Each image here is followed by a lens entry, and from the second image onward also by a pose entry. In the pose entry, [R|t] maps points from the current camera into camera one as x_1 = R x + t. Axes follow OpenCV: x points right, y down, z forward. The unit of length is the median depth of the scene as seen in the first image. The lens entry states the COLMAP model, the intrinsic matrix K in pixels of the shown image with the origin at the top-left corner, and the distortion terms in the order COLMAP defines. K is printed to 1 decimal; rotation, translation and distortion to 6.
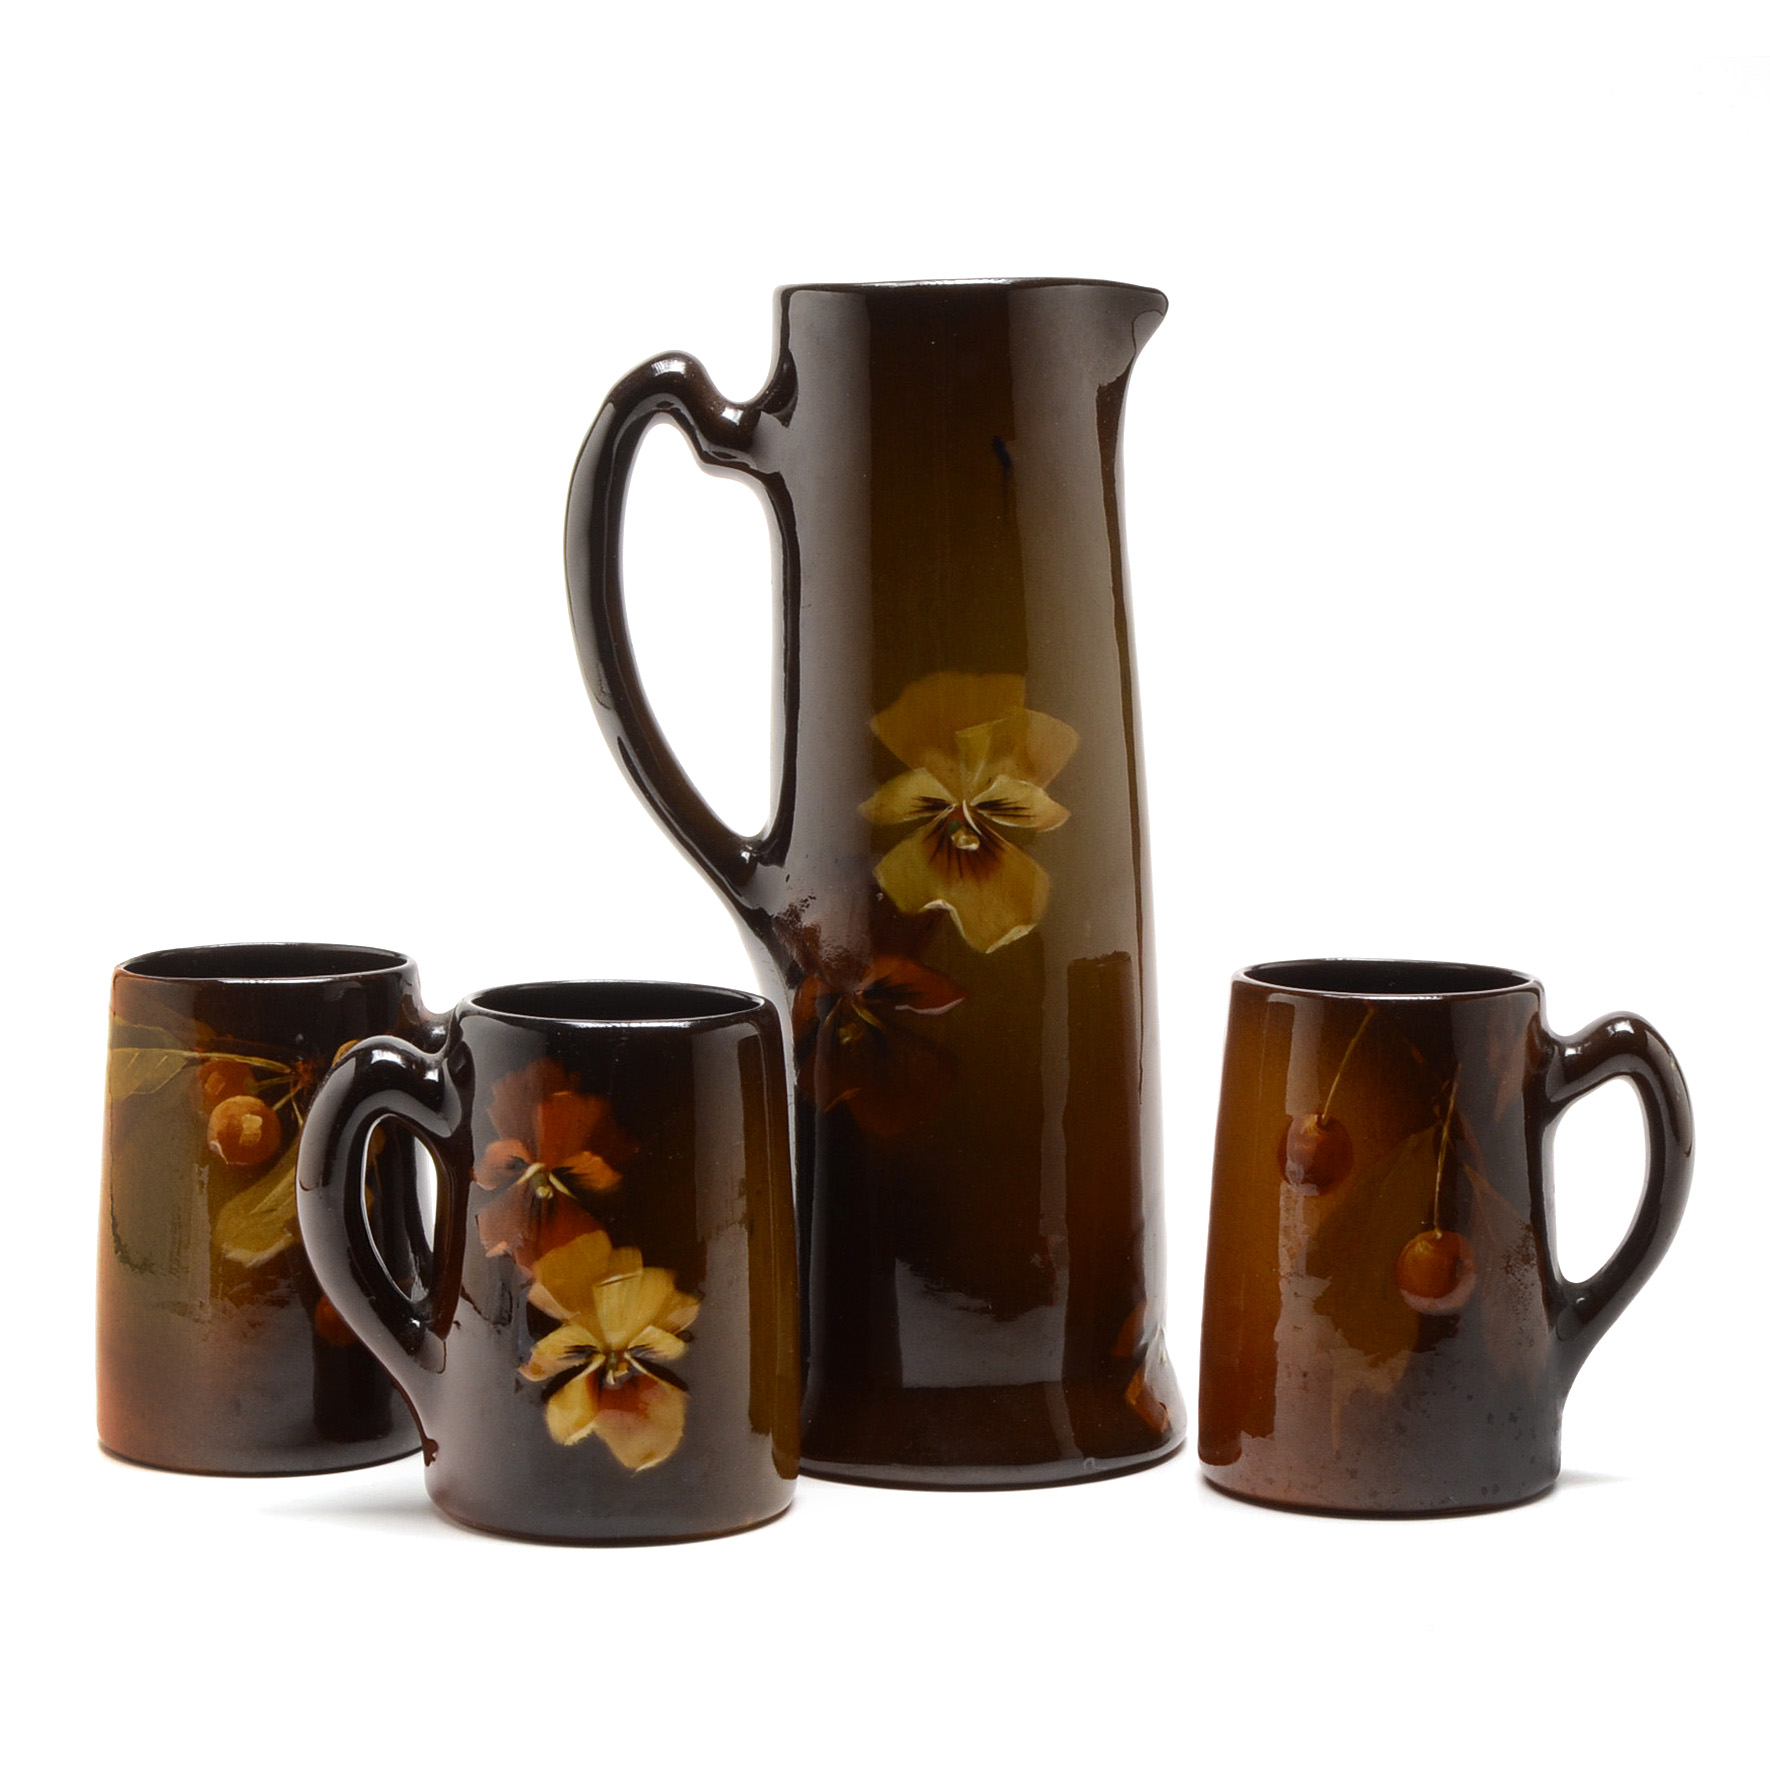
lens RADIAL K [[4662.6, 0, 878.6], [0, 4662.6, 886.0], [0, 0, 1]] dist [-0.083936, 0.000000]
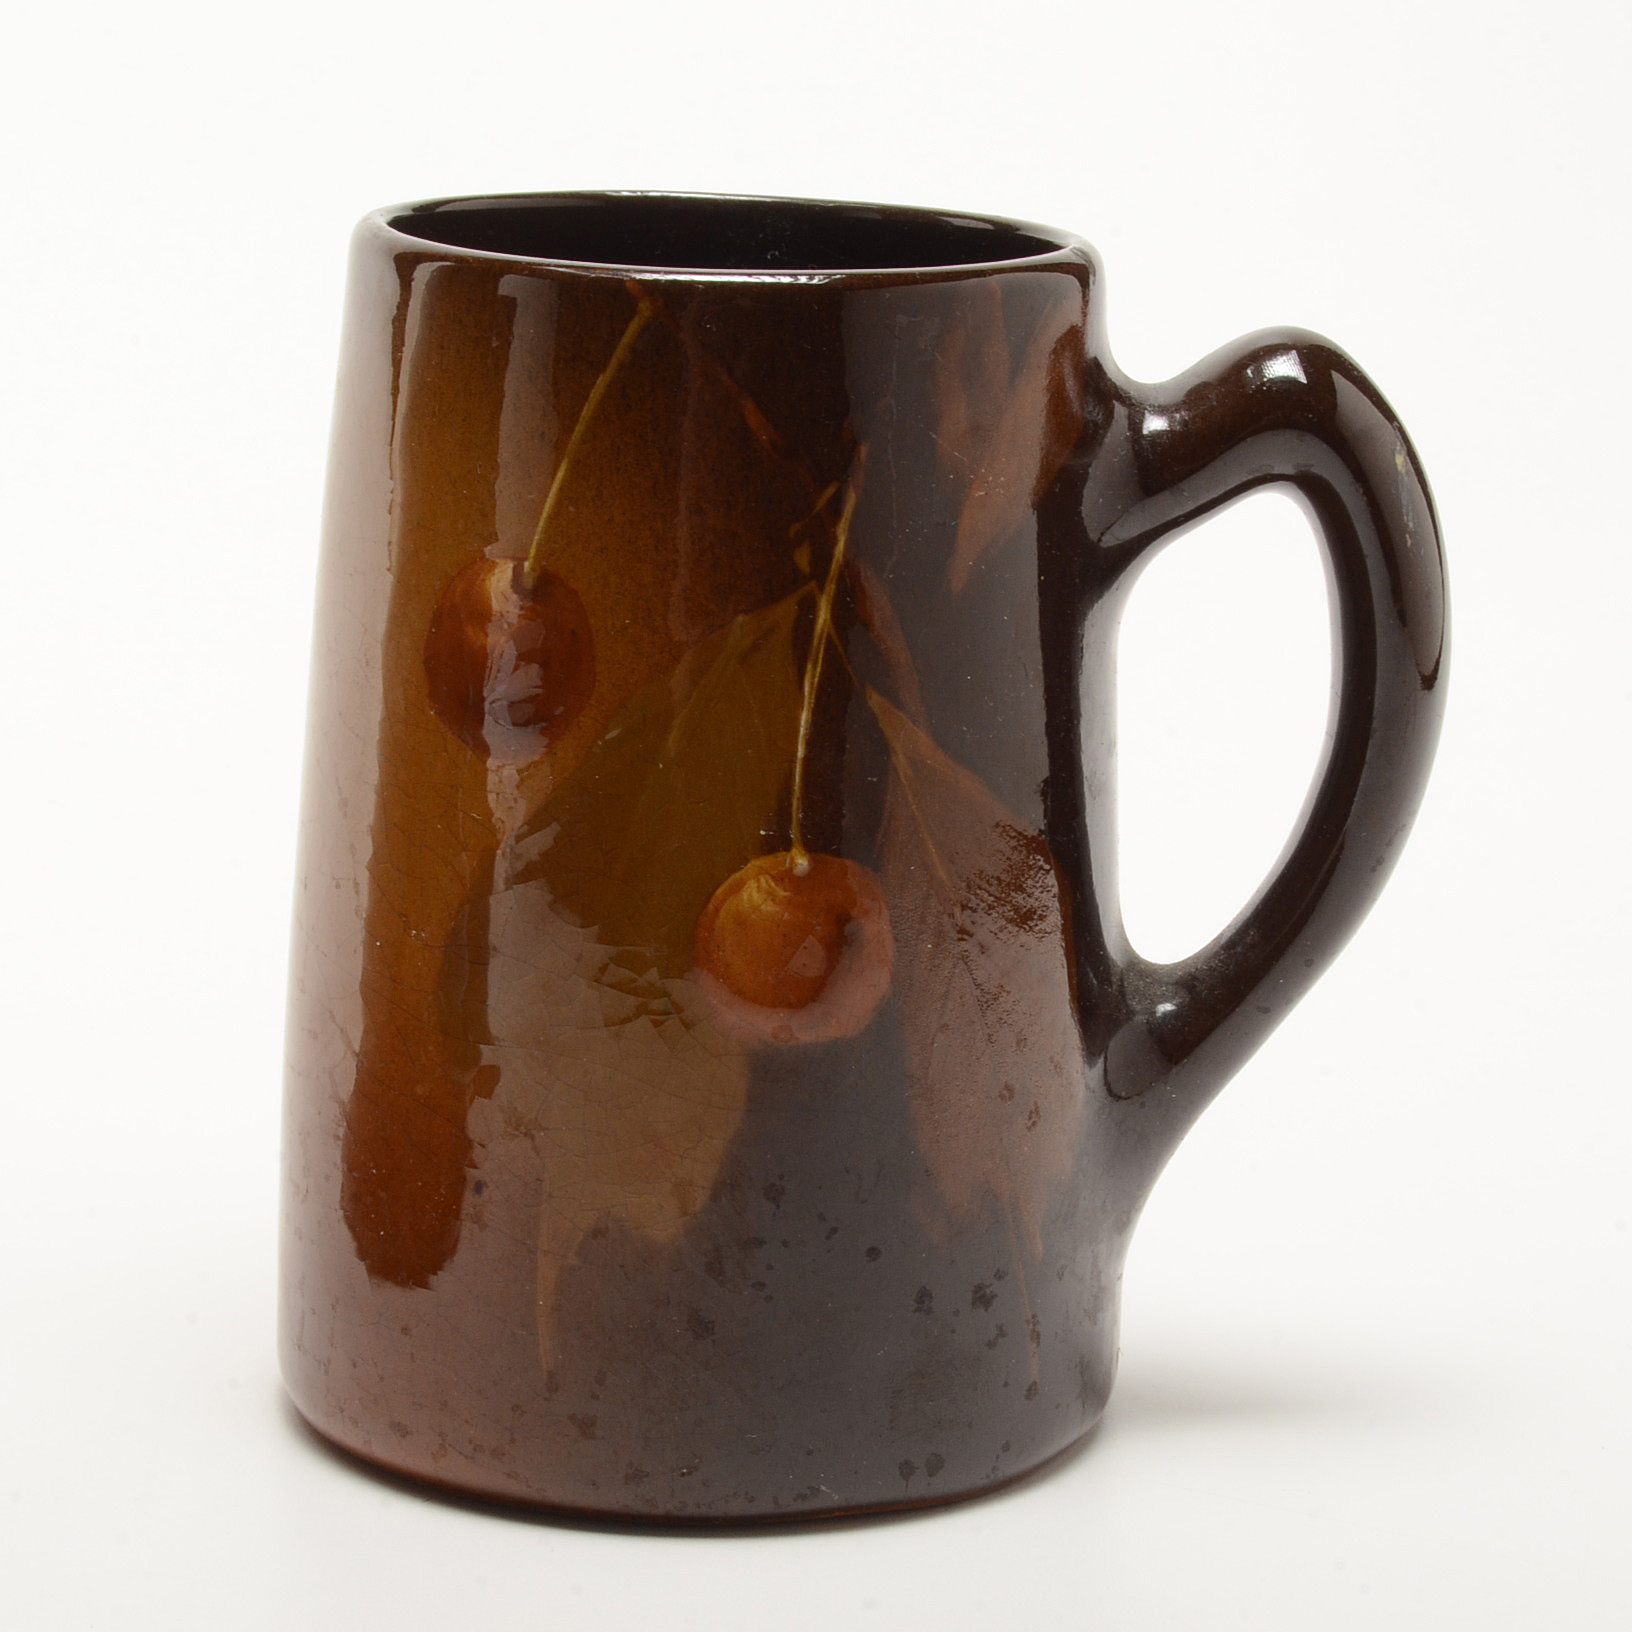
lens RADIAL K [[5883.4, 0, 814.9], [0, 5883.4, 820.4], [0, 0, 1]] dist [-0.101714, 0.000000]
pose [[0.999060, 0.022782, 0.036885, 0.104614], [-0.026834, 0.993190, 0.113370, 0.013046], [-0.034051, -0.114253, 0.992868, 0.499032]]
